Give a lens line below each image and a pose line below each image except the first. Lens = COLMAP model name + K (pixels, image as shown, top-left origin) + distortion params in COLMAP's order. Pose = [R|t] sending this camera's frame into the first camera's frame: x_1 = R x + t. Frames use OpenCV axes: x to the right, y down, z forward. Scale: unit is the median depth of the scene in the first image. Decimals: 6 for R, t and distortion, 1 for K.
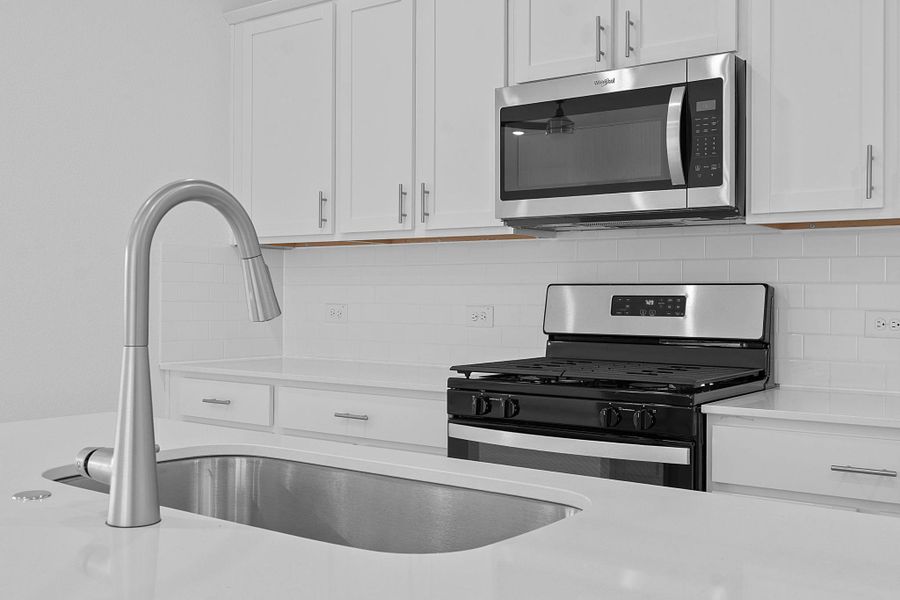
lens RADIAL K [[925.9, 0, 450.0], [0, 925.9, 300.0], [0, 0, 1]] dist [-0.002006, 0.001726]
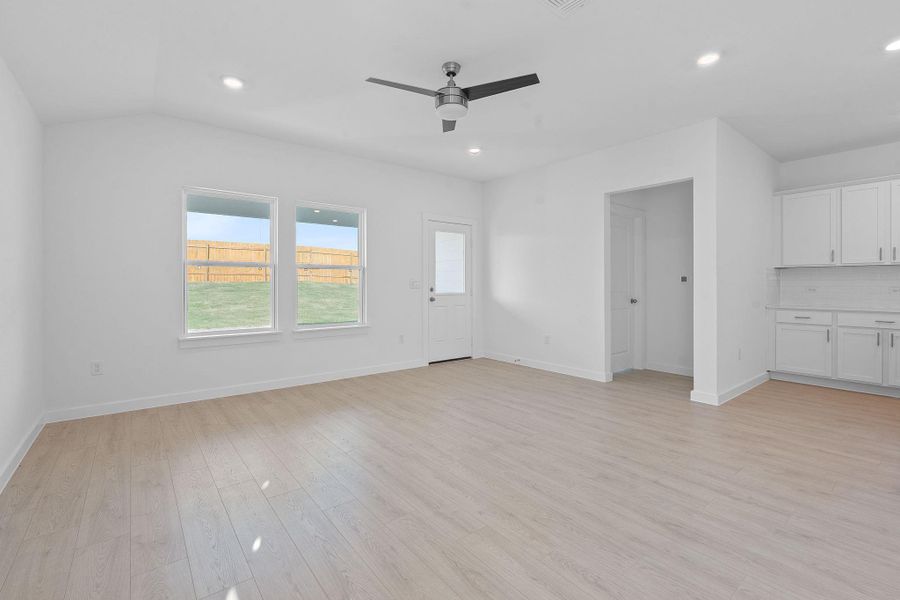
lens RADIAL K [[401.2, 0, 453.2], [0, 401.2, 288.9], [0, 0, 1]] dist [-0.006044, -0.000280]
pose [[0.964104, -0.004379, -0.265489, -1.204608], [0.006517, 0.999953, 0.007174, -0.007148], [0.265445, -0.008646, 0.964087, -0.731925]]
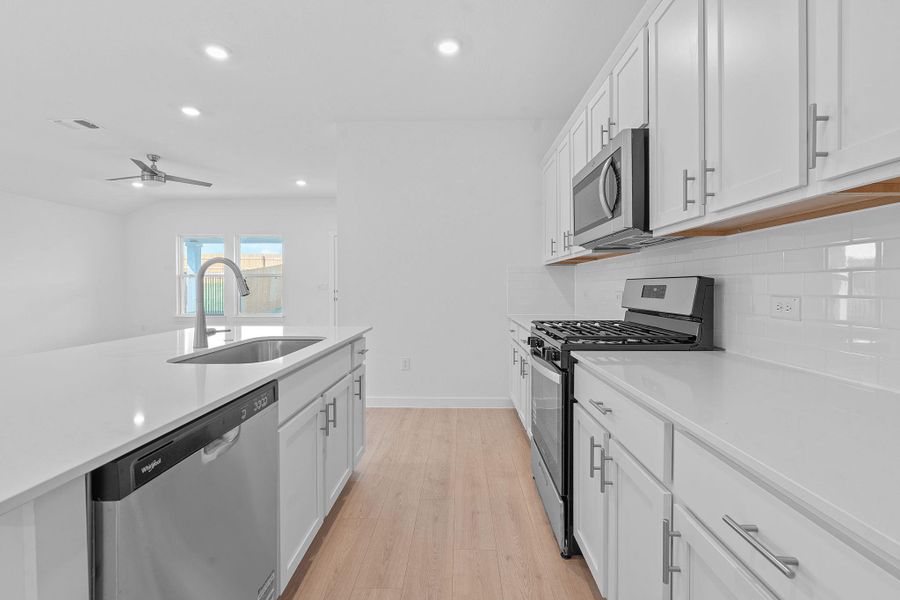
lens RADIAL K [[397.3, 0, 450.9], [0, 397.3, 290.9], [0, 0, 1]] dist [-0.008105, 0.000043]
pose [[0.564269, 0.000360, -0.825591, 0.592838], [0.004969, 0.999980, 0.003832, 0.000725], [0.825576, -0.006265, 0.564256, 0.336014]]
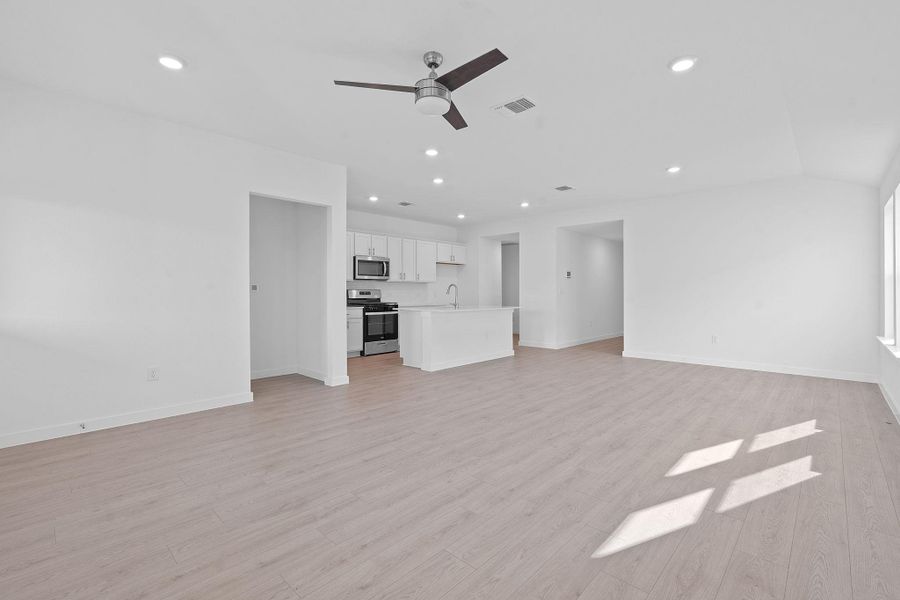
lens RADIAL K [[401.2, 0, 453.2], [0, 401.2, 288.9], [0, 0, 1]] dist [-0.006044, -0.000280]
pose [[0.131372, -0.000650, 0.991333, -2.408446], [0.004838, 0.999988, 0.000015, -0.020582], [-0.991321, 0.004794, 0.131374, 0.075530]]
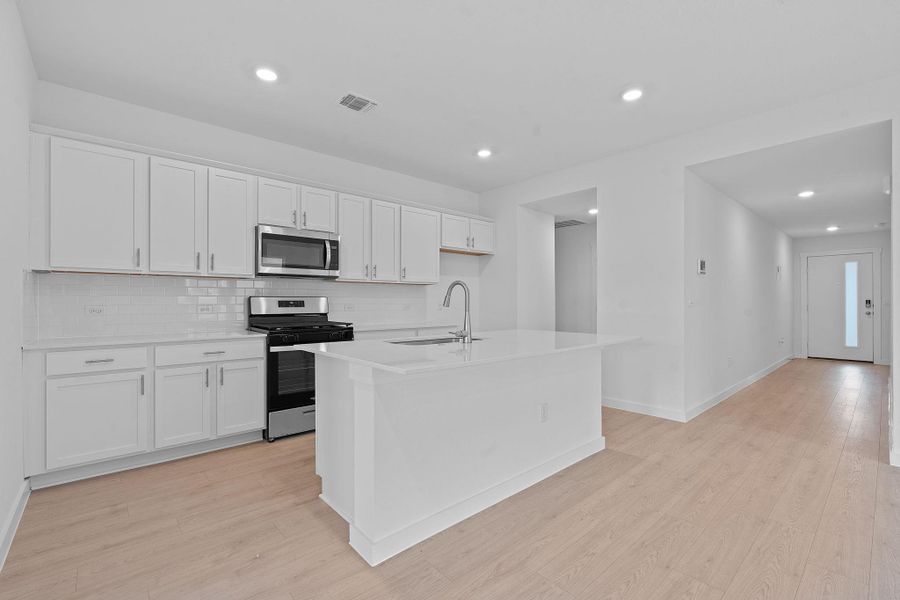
lens RADIAL K [[394.5, 0, 452.1], [0, 394.5, 296.1], [0, 0, 1]] dist [-0.001470, -0.000065]
pose [[0.209090, 0.006052, 0.977878, -0.984342], [0.003331, 0.999971, -0.006901, -0.008825], [-0.977891, 0.004700, 0.209063, 0.210257]]
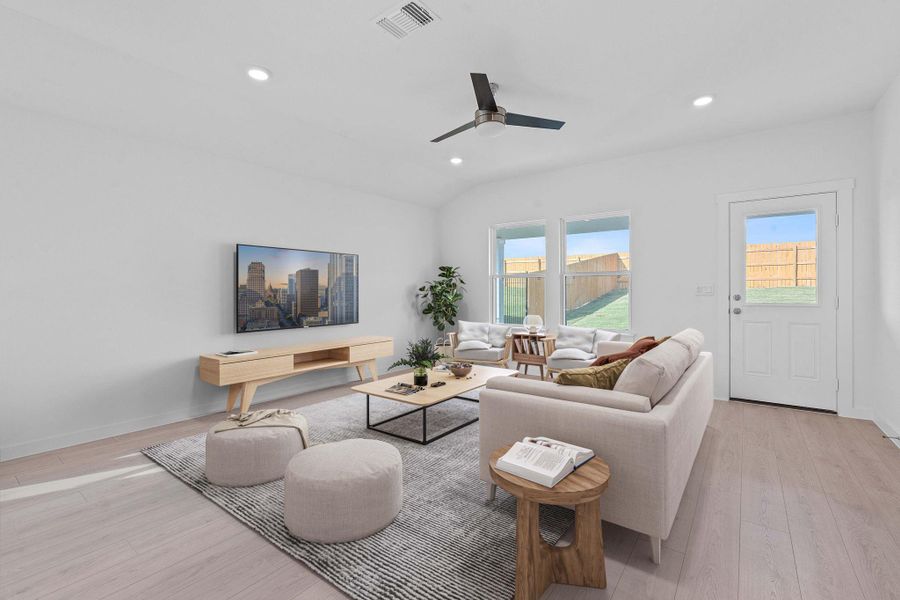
lens RADIAL K [[397.3, 0, 450.9], [0, 397.3, 290.9], [0, 0, 1]] dist [-0.008105, 0.000043]
pose [[-0.019638, -0.007132, -0.999782, -0.406523], [-0.000589, 0.999974, -0.007122, -0.002899], [0.999807, 0.000449, -0.019642, 0.162087]]
